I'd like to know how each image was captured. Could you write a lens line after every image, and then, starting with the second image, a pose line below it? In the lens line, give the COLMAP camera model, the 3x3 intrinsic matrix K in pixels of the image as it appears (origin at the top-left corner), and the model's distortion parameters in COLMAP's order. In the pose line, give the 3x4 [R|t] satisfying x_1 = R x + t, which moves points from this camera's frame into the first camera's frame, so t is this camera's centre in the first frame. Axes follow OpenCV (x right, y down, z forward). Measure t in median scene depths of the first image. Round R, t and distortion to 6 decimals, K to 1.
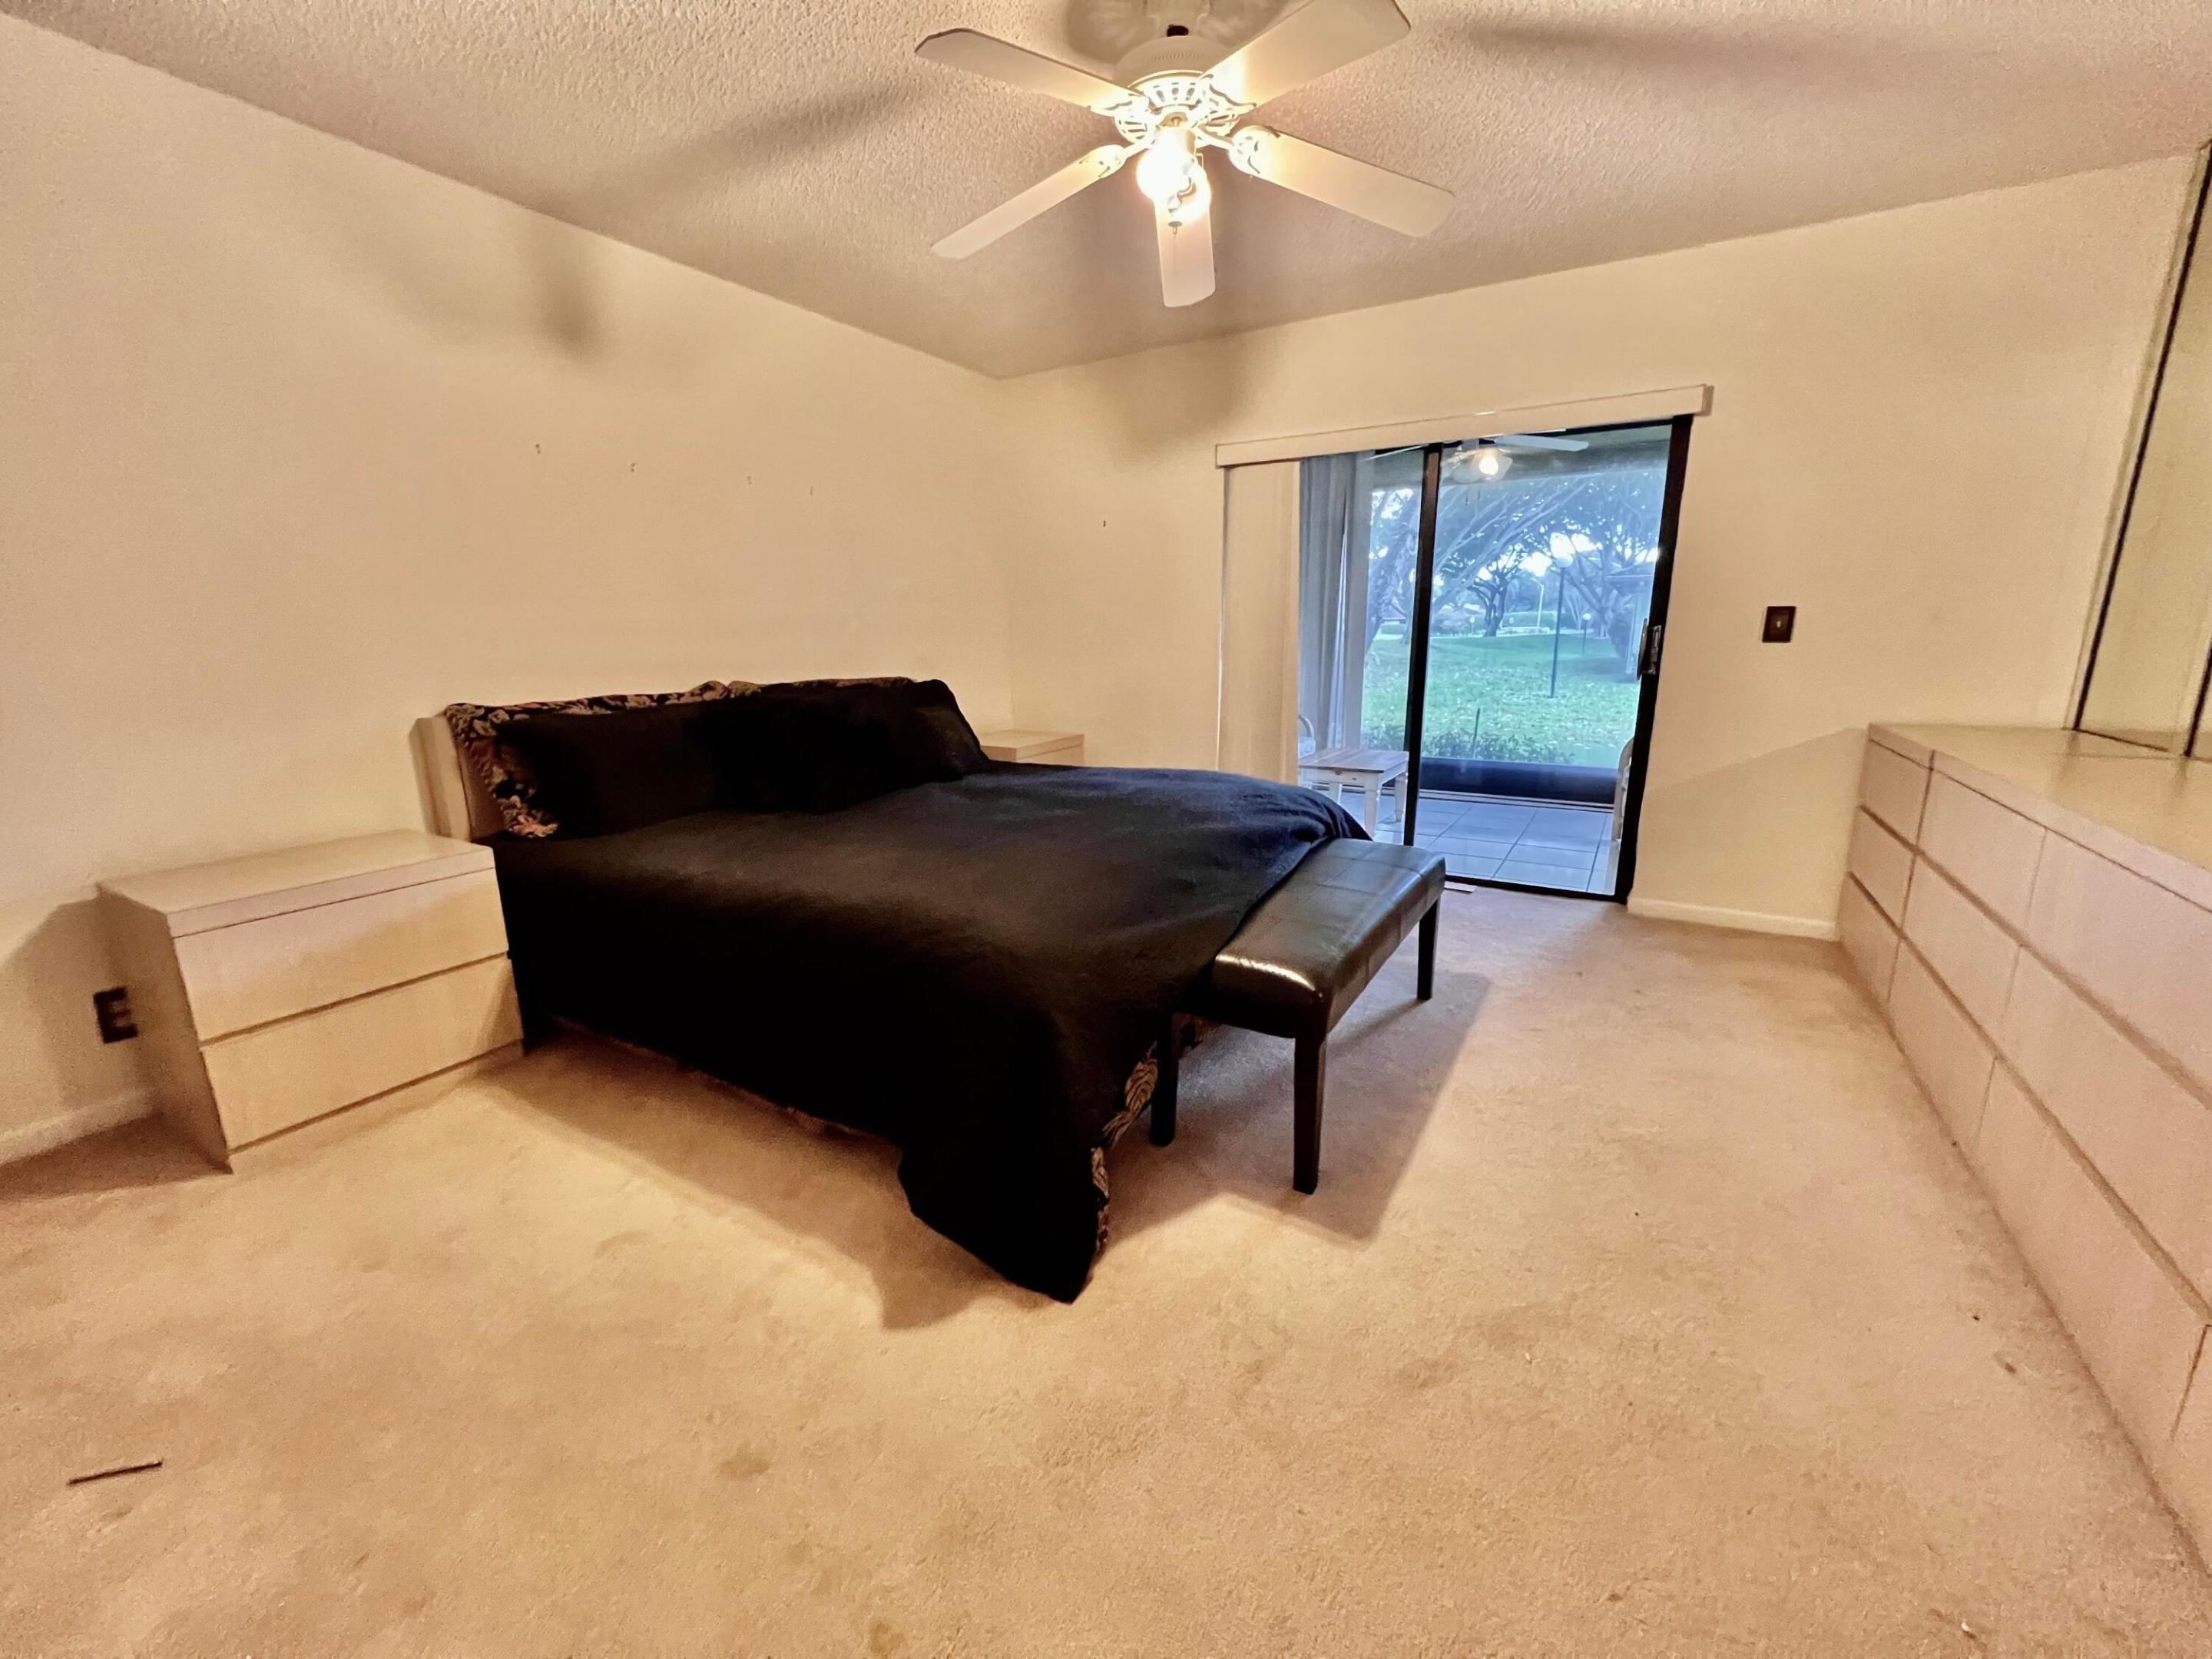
lens RADIAL K [[889.4, 0, 1098.0], [0, 889.4, 830.3], [0, 0, 1]] dist [-0.001041, 0.000331]
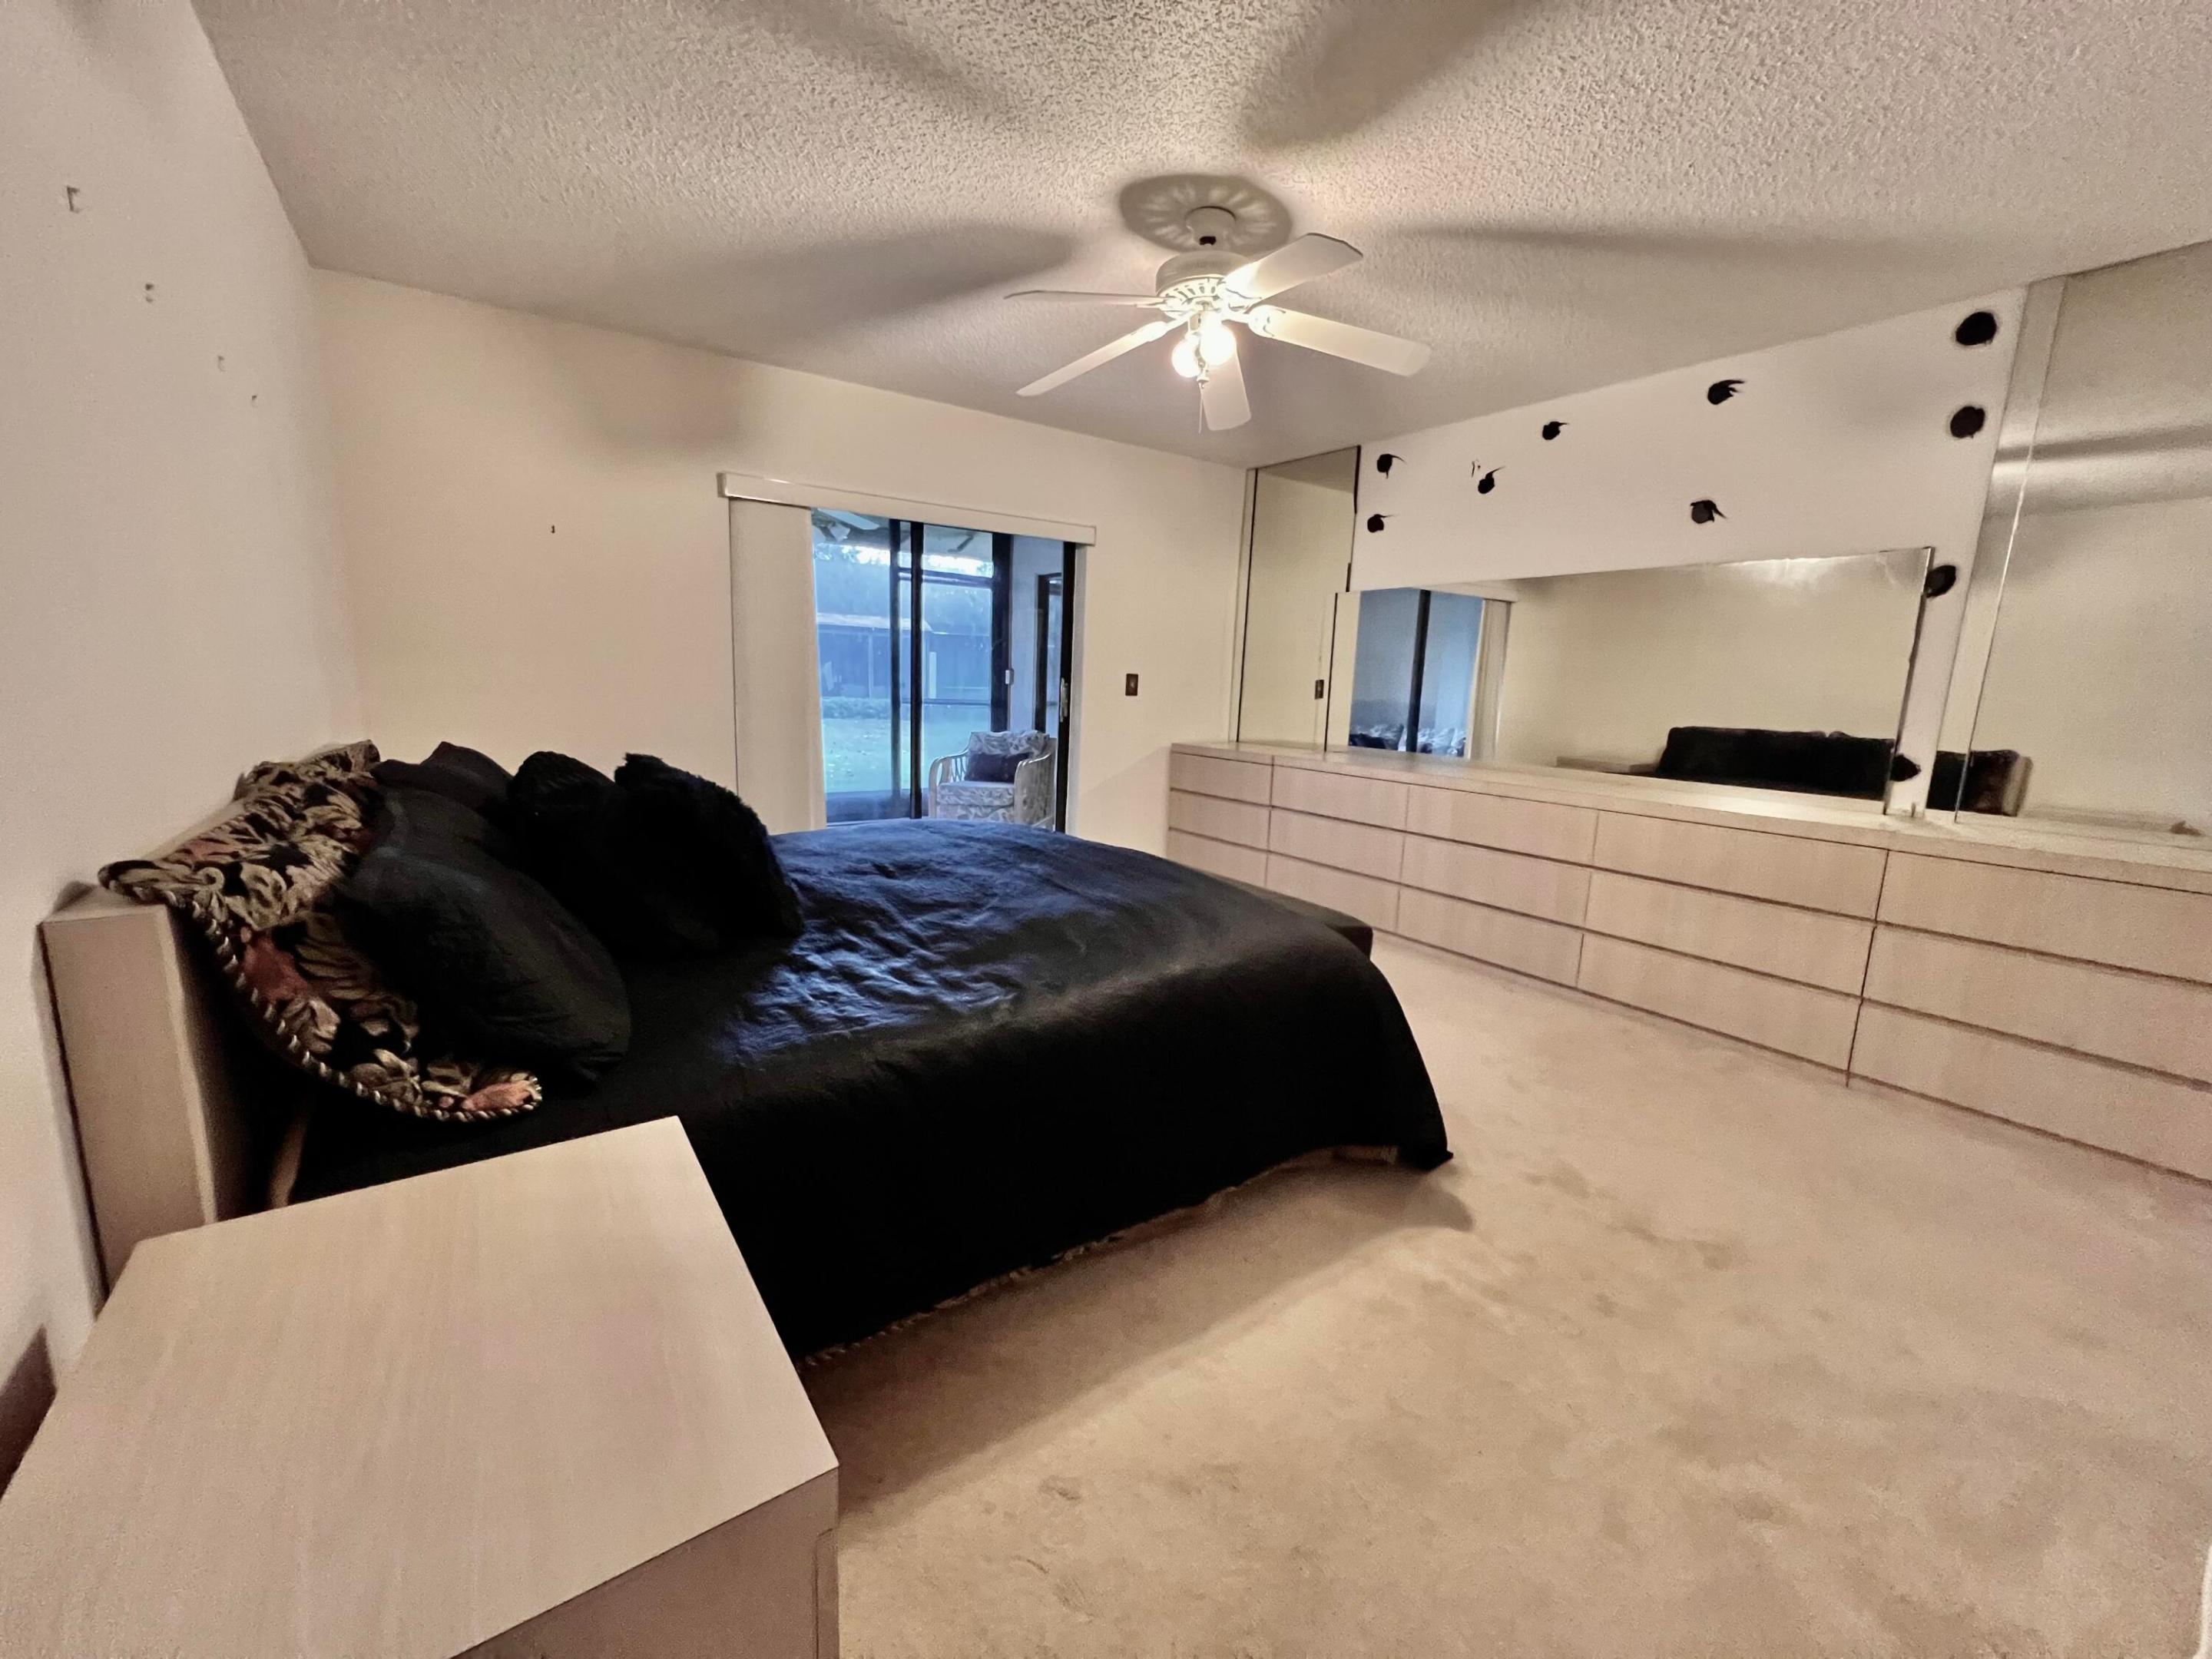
lens RADIAL K [[889.4, 0, 1098.0], [0, 889.4, 830.3], [0, 0, 1]] dist [-0.001041, 0.000331]
pose [[0.396229, -0.134003, 0.908320, -0.878058], [0.171897, 0.982626, 0.069980, -0.111742], [-0.901917, 0.128409, 0.412380, 0.492008]]
